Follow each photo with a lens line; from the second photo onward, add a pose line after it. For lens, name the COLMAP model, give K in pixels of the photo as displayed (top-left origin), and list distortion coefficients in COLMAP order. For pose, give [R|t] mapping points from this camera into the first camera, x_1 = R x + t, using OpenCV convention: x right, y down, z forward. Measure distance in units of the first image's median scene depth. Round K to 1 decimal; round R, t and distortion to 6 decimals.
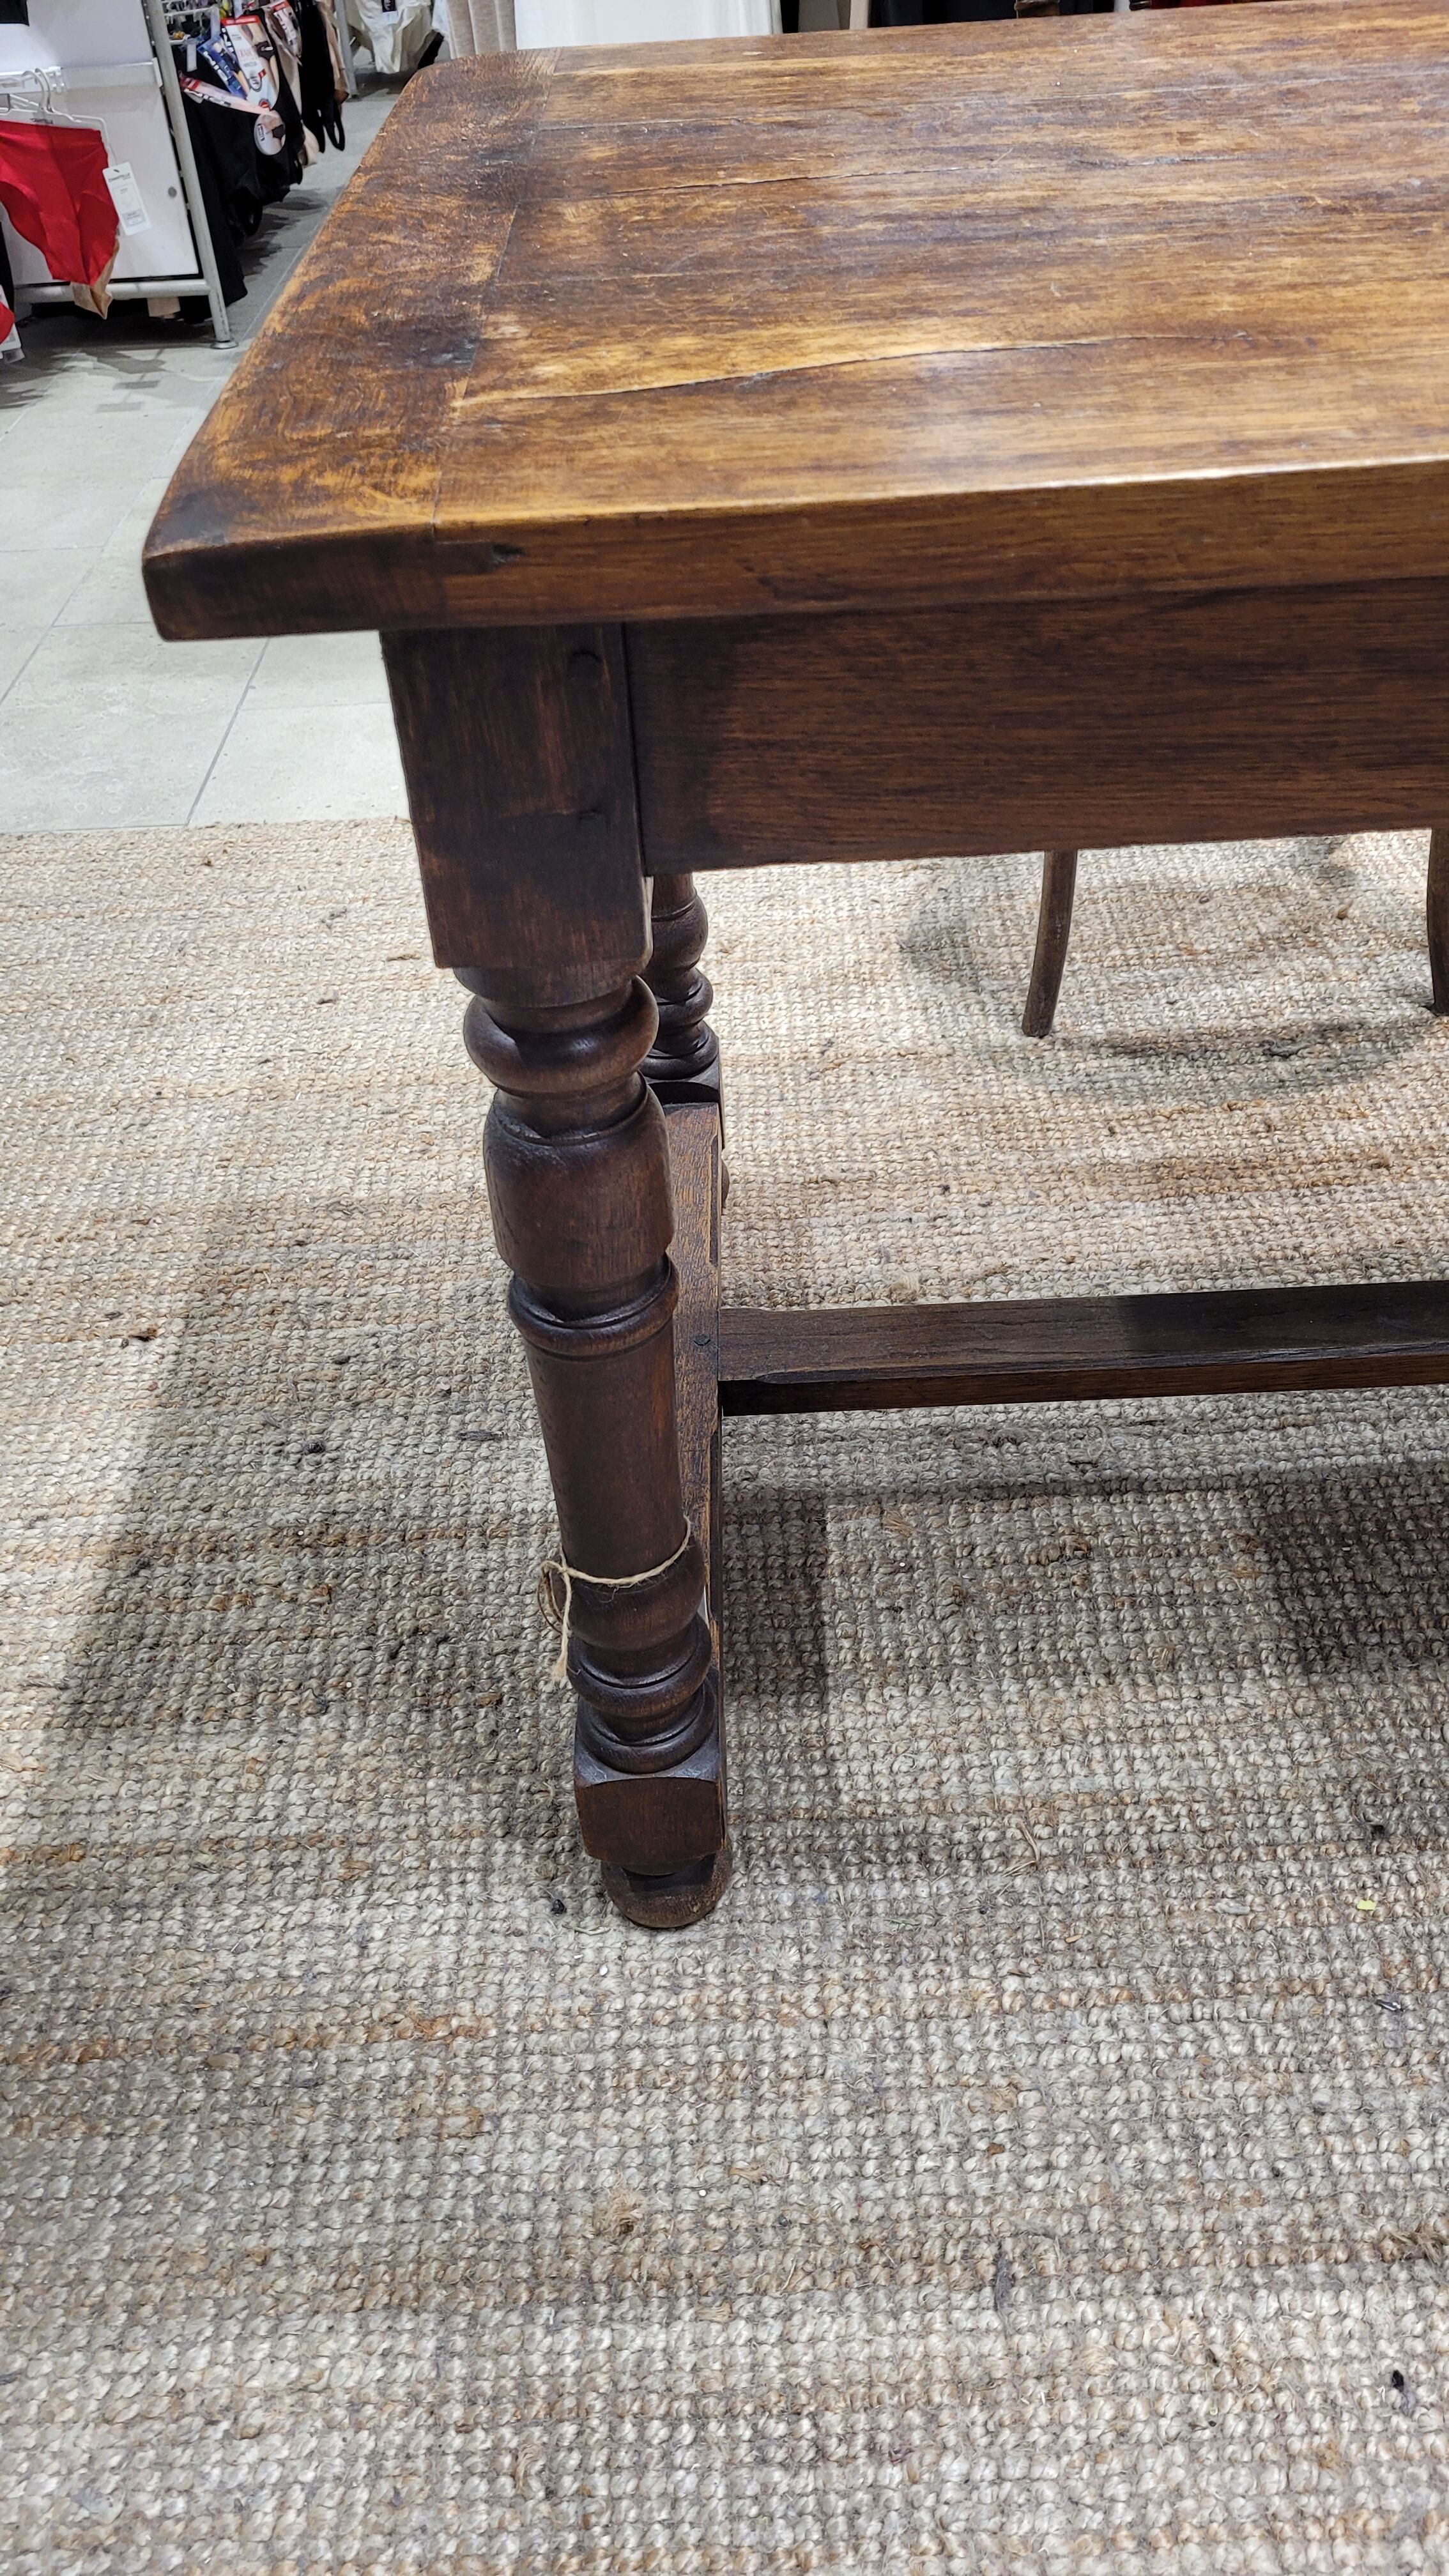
lens RADIAL K [[1929.4, 0, 813.5], [0, 1929.4, 1347.5], [0, 0, 1]] dist [0.050885, -0.049984]
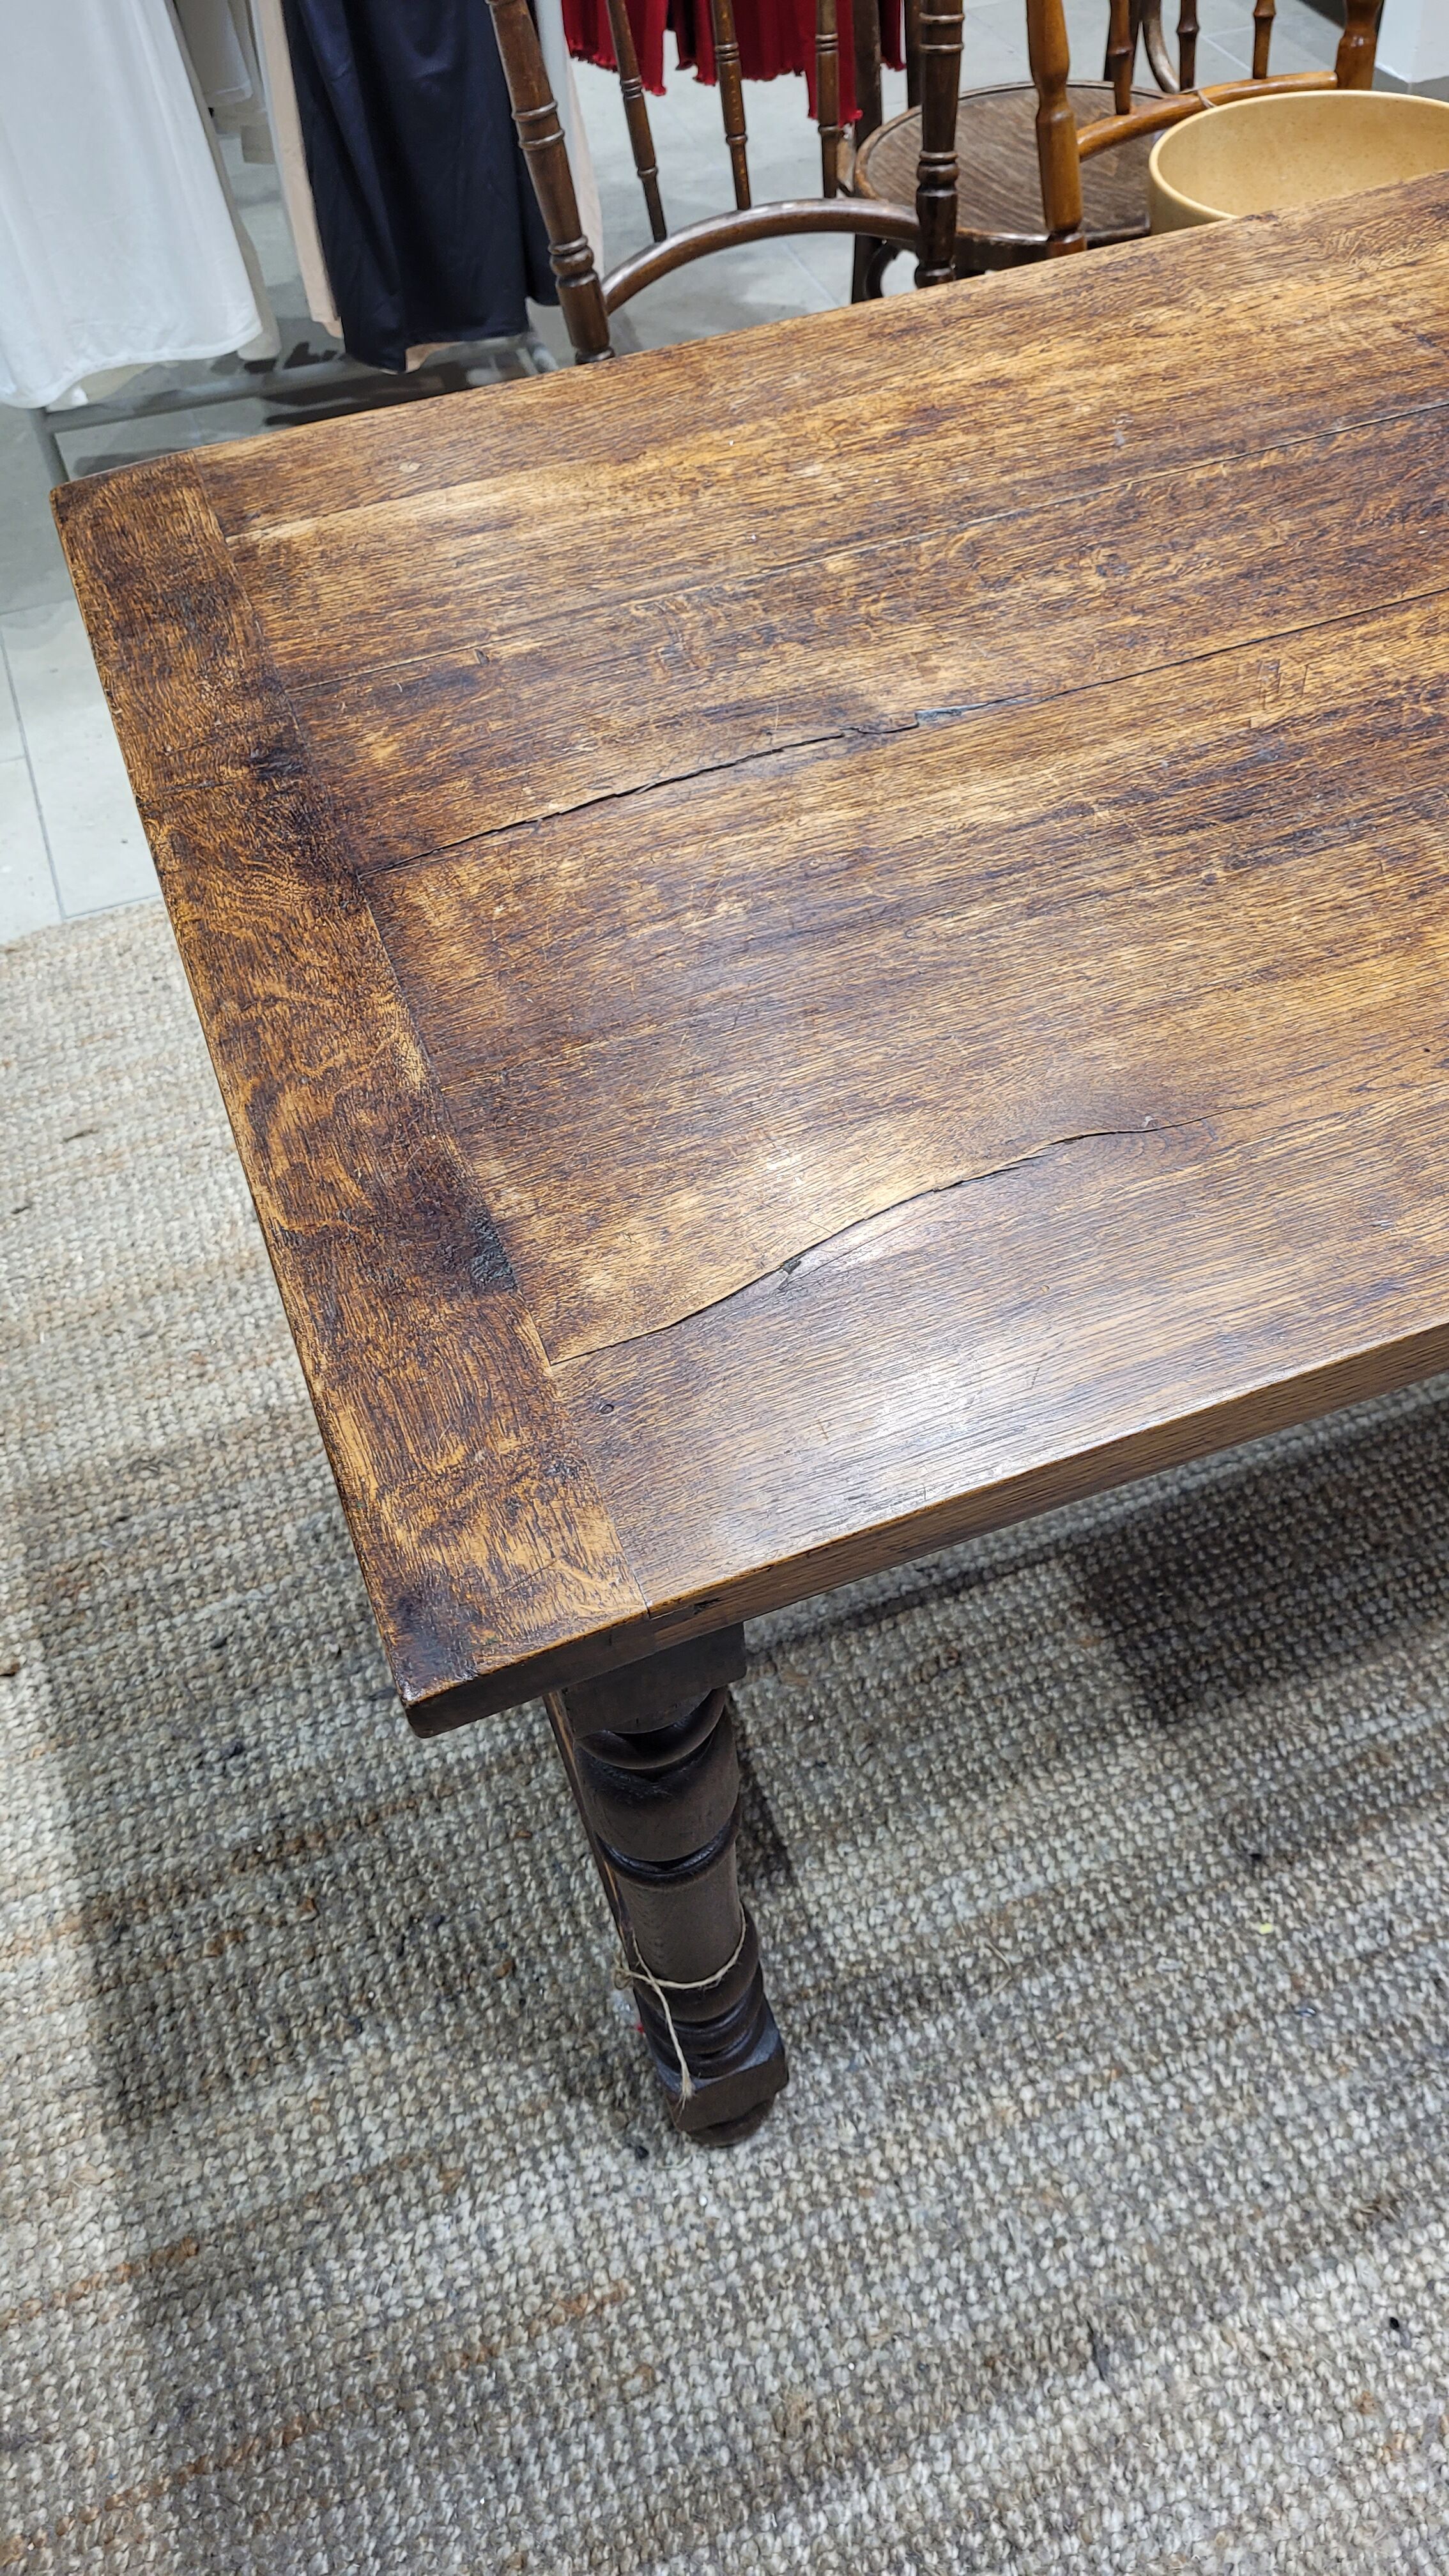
lens RADIAL K [[1929.4, 0, 812.2], [0, 1929.4, 1241.9], [0, 0, 1]] dist [0.050885, -0.049984]
pose [[0.942703, -0.248565, 0.222547, -0.168823], [0.206617, 0.958683, 0.195539, -0.465398], [-0.261956, -0.138354, 0.955111, -0.065021]]
